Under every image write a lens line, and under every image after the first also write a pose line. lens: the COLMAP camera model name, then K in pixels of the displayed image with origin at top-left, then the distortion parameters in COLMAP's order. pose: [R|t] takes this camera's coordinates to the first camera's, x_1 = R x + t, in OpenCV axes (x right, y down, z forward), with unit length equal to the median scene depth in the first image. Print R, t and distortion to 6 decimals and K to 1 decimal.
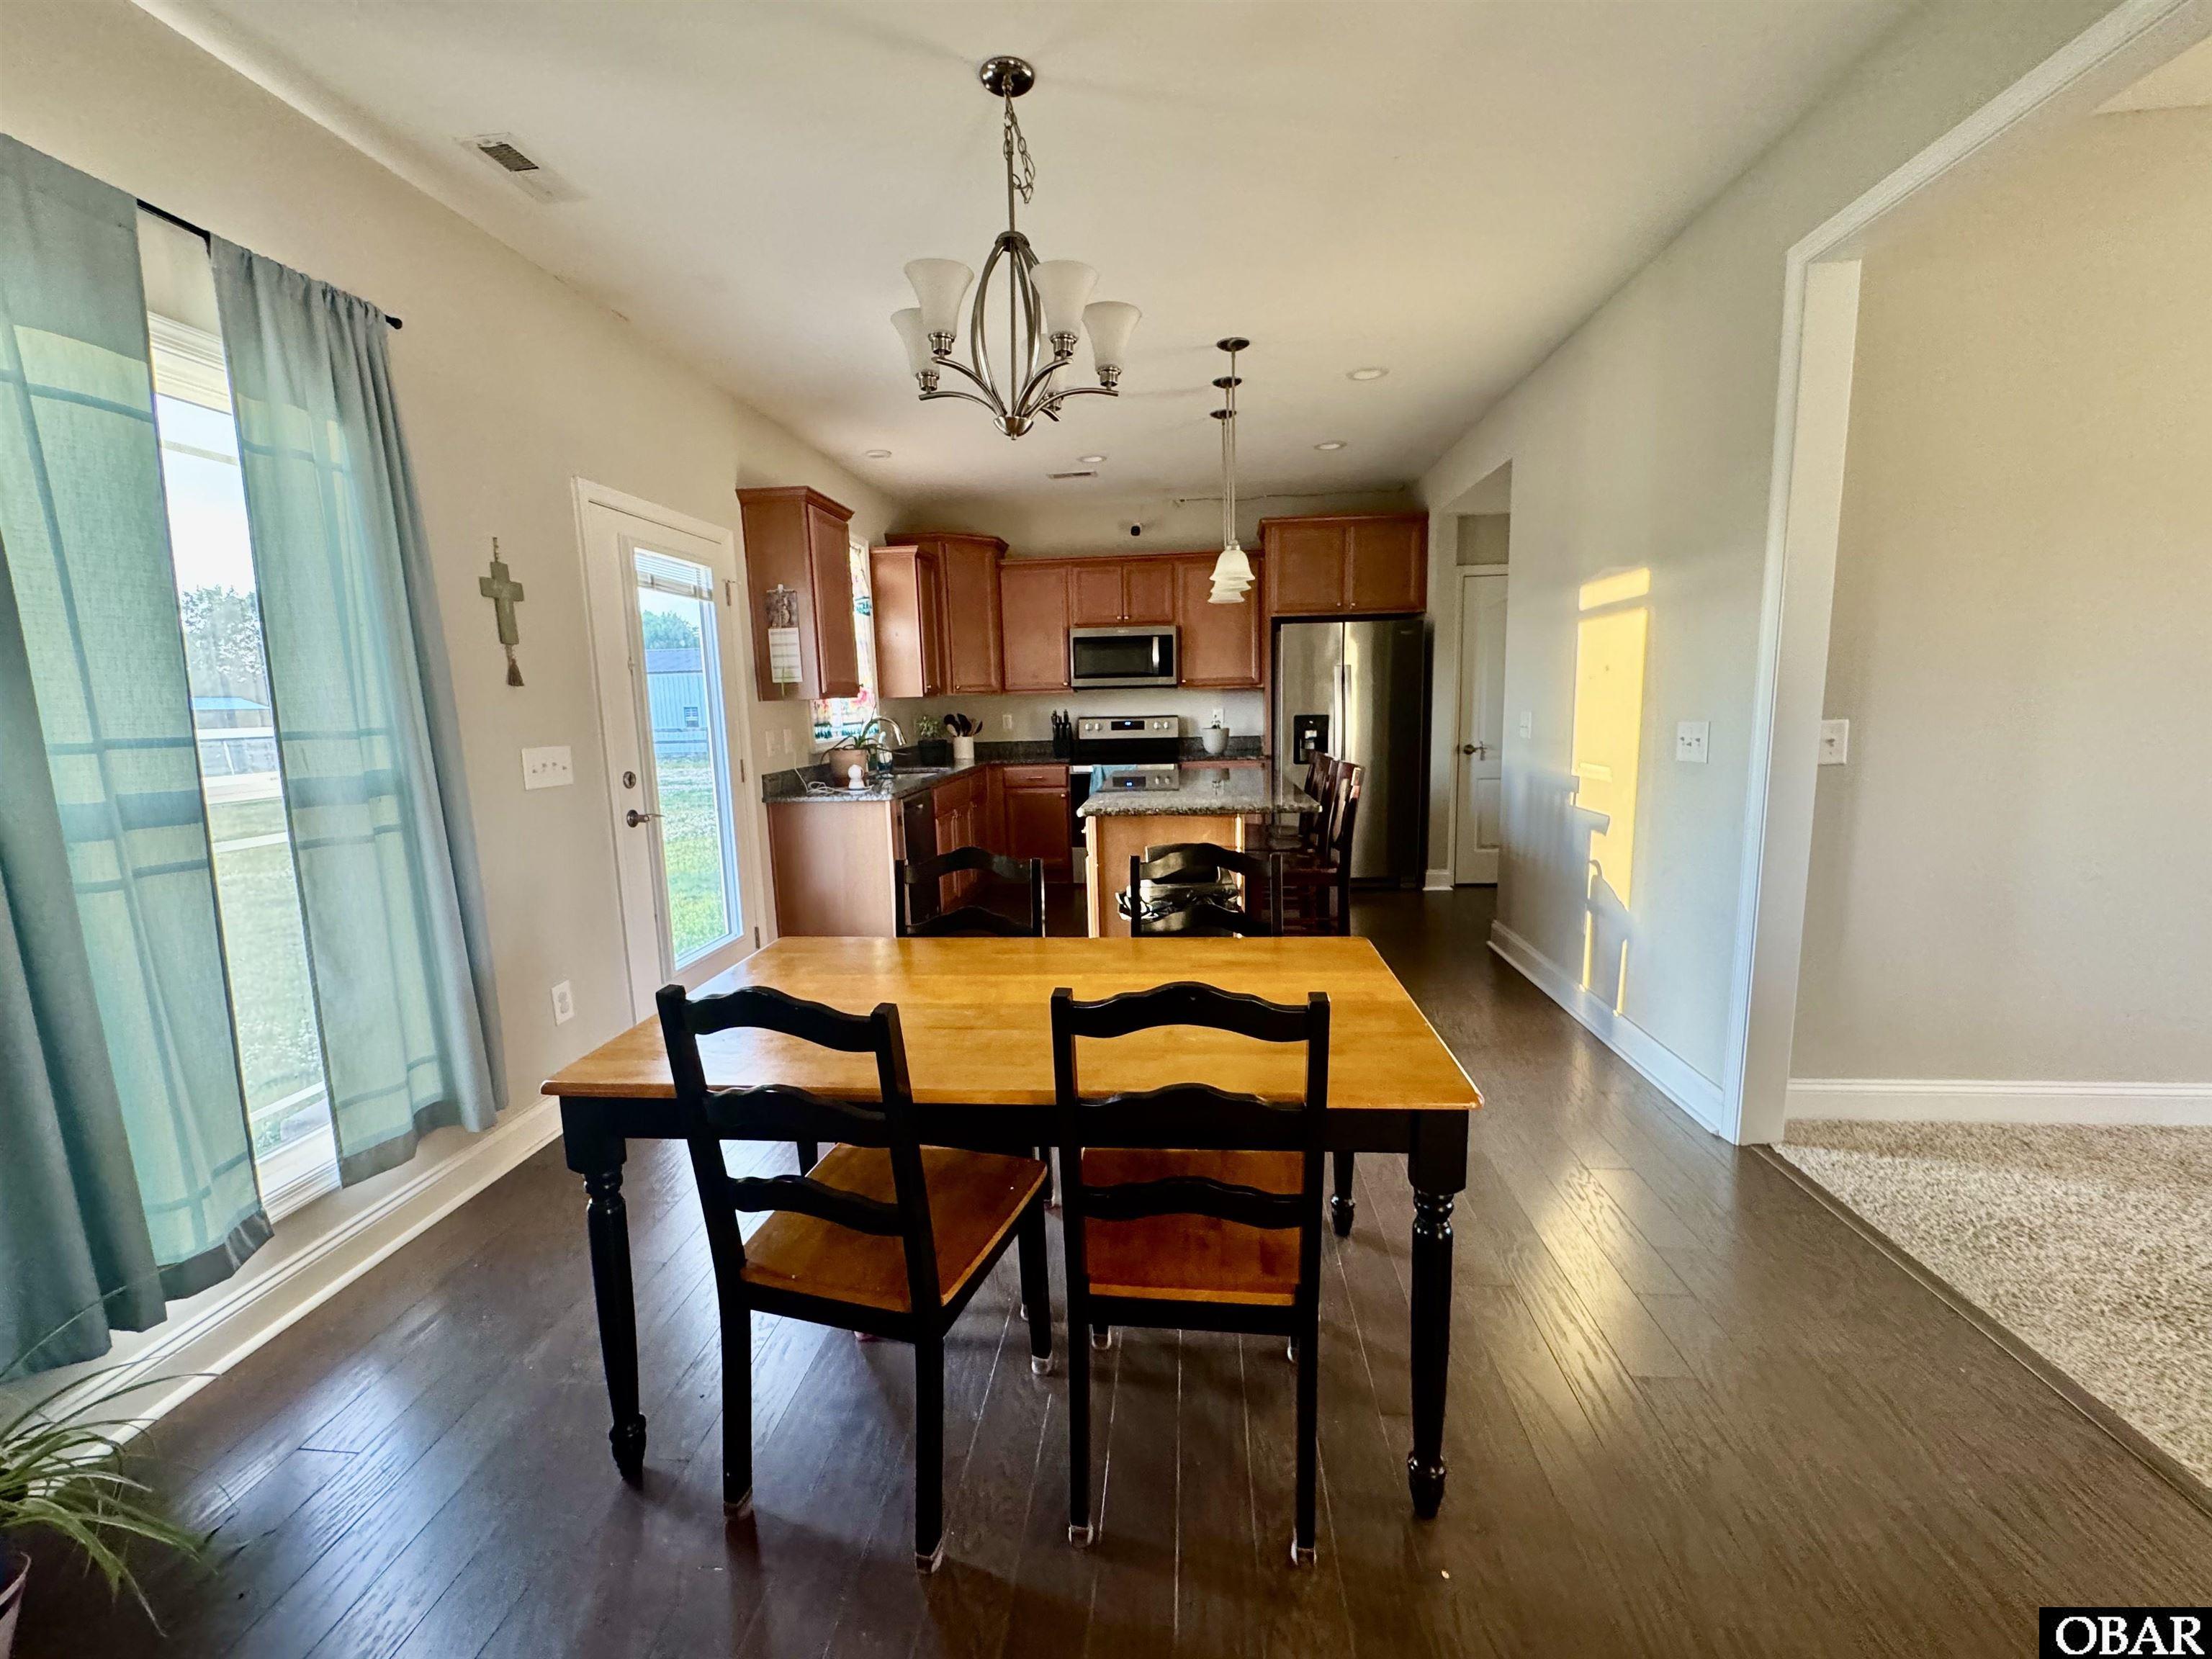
lens RADIAL K [[912.4, 0, 1097.3], [0, 912.4, 834.5], [0, 0, 1]] dist [-0.008203, 0.000245]
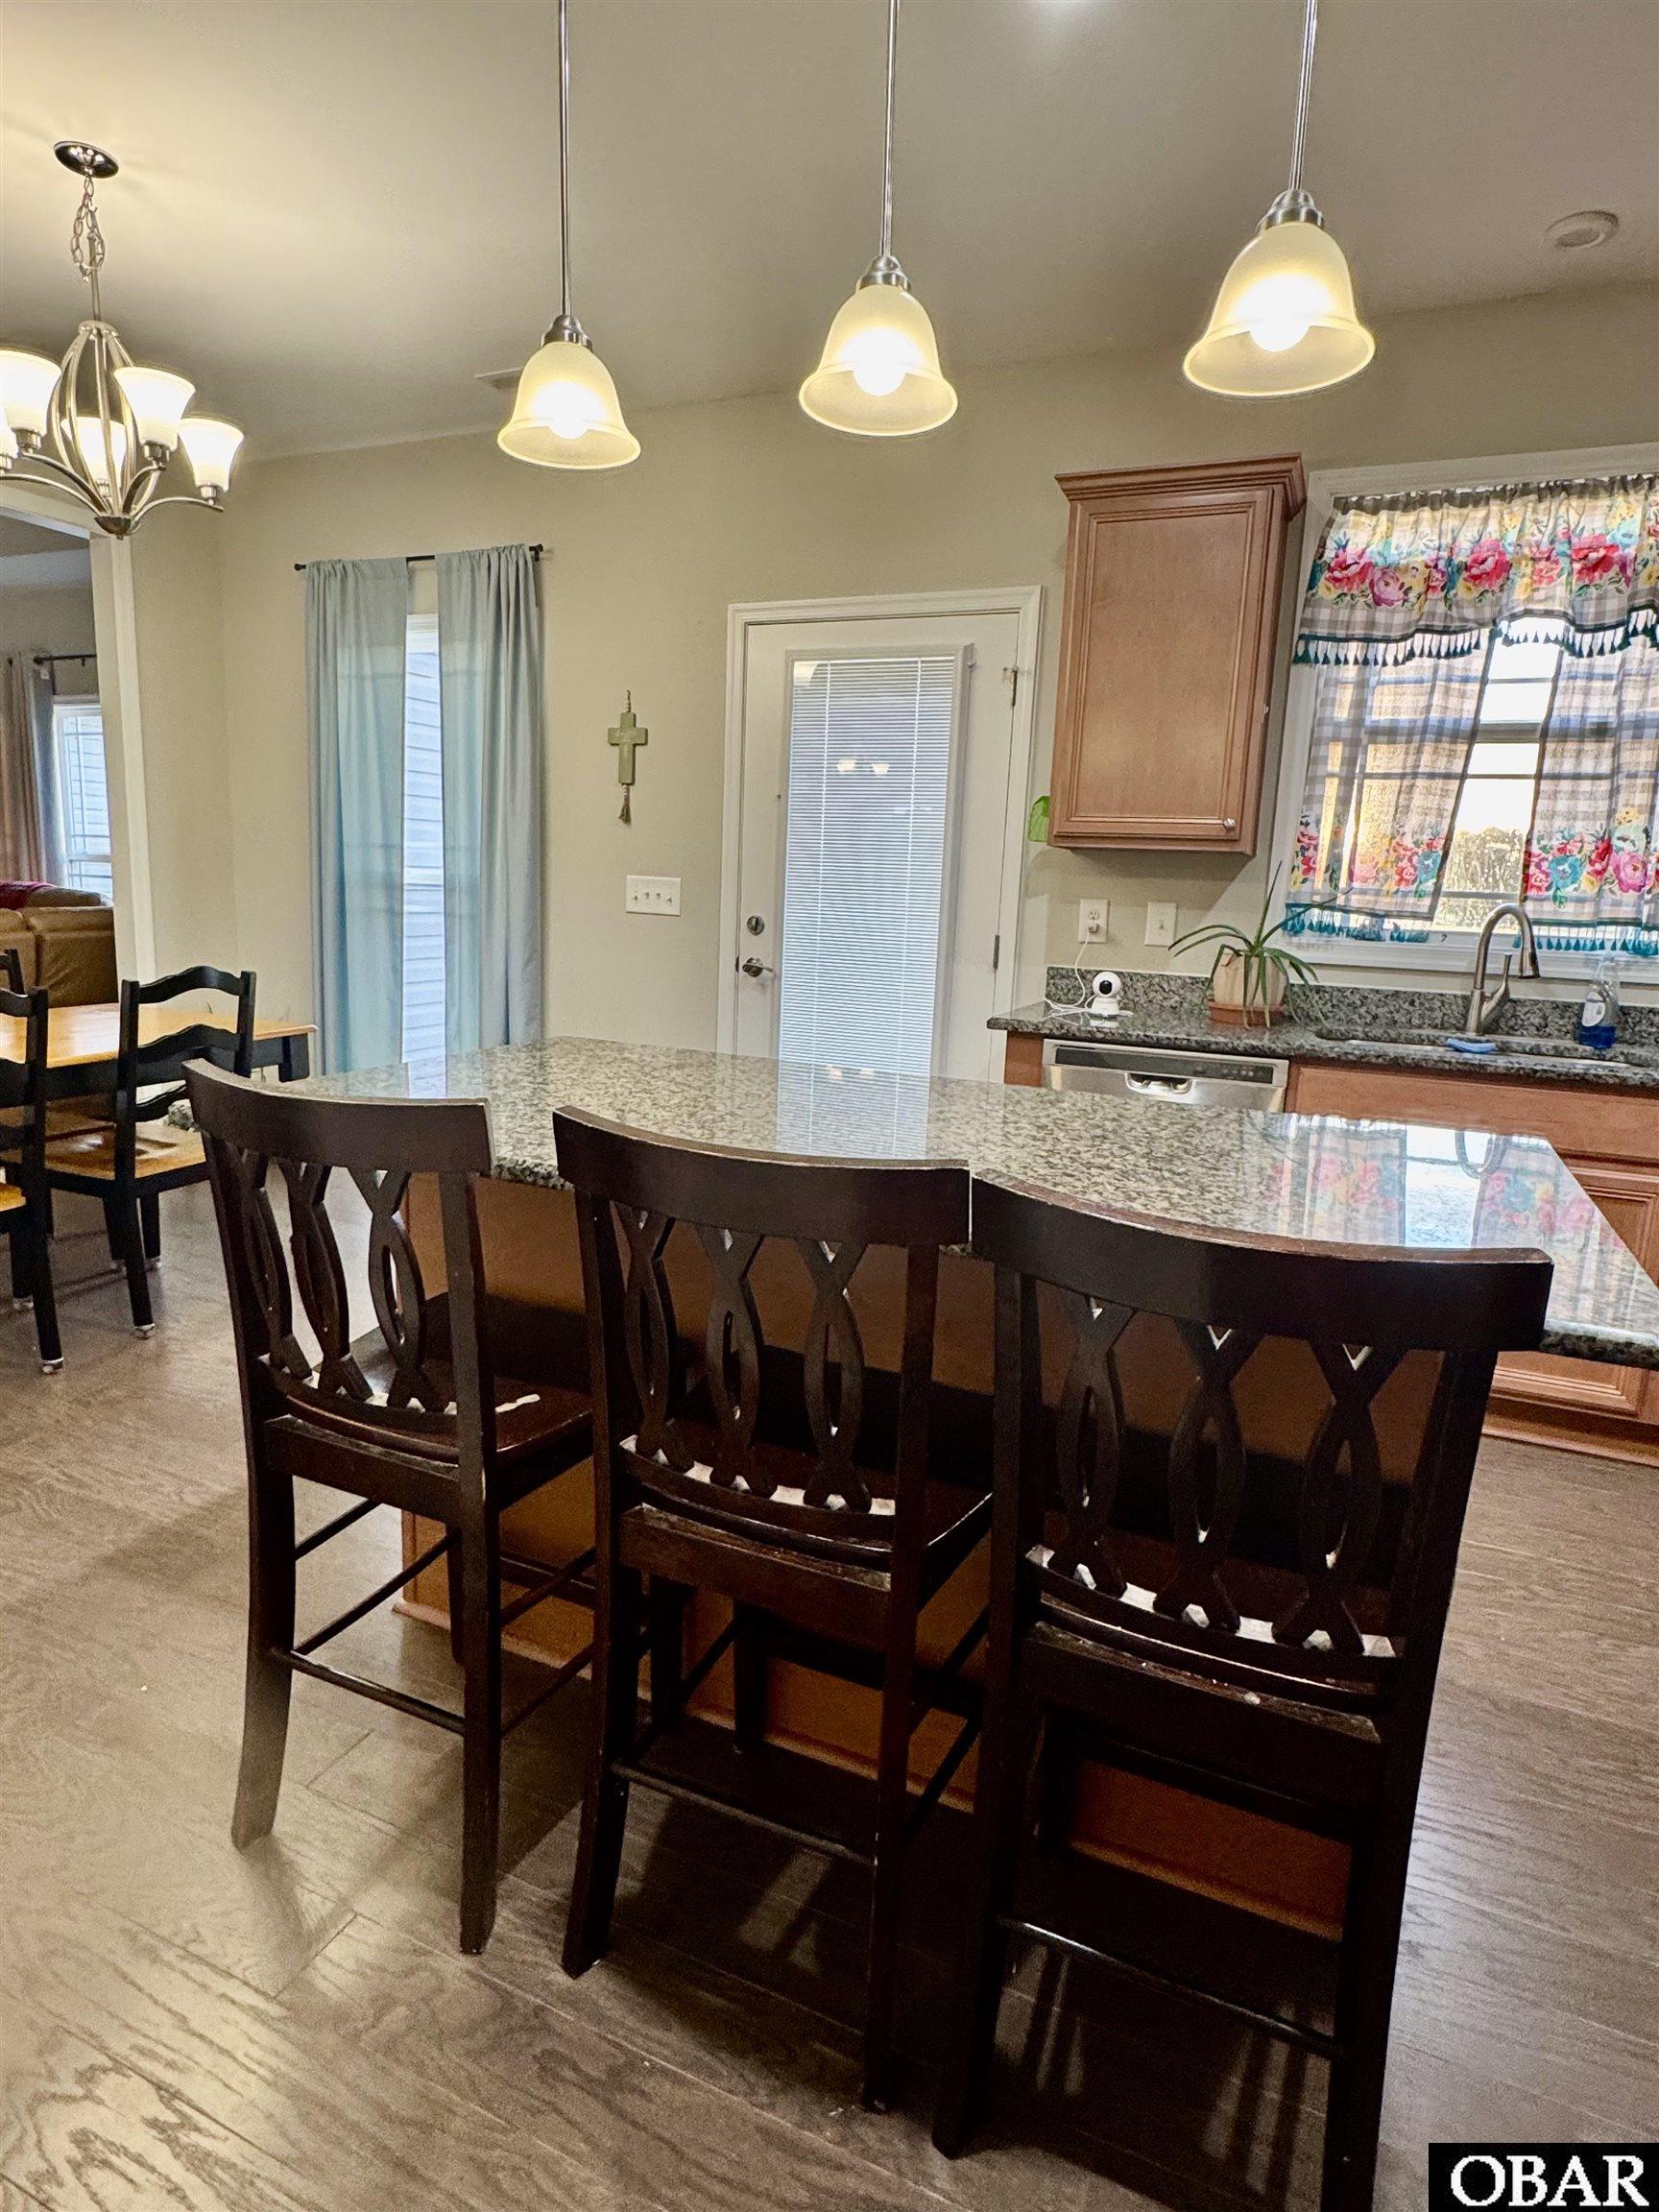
lens RADIAL K [[1243.4, 0, 790.3], [0, 1243.4, 1108.6], [0, 0, 1]] dist [-0.007423, 0.000107]
pose [[-0.322985, 0.192031, -0.926717, 0.376265], [-0.170145, 0.951462, 0.256459, -0.117690], [0.930984, 0.240509, -0.274635, 0.787632]]
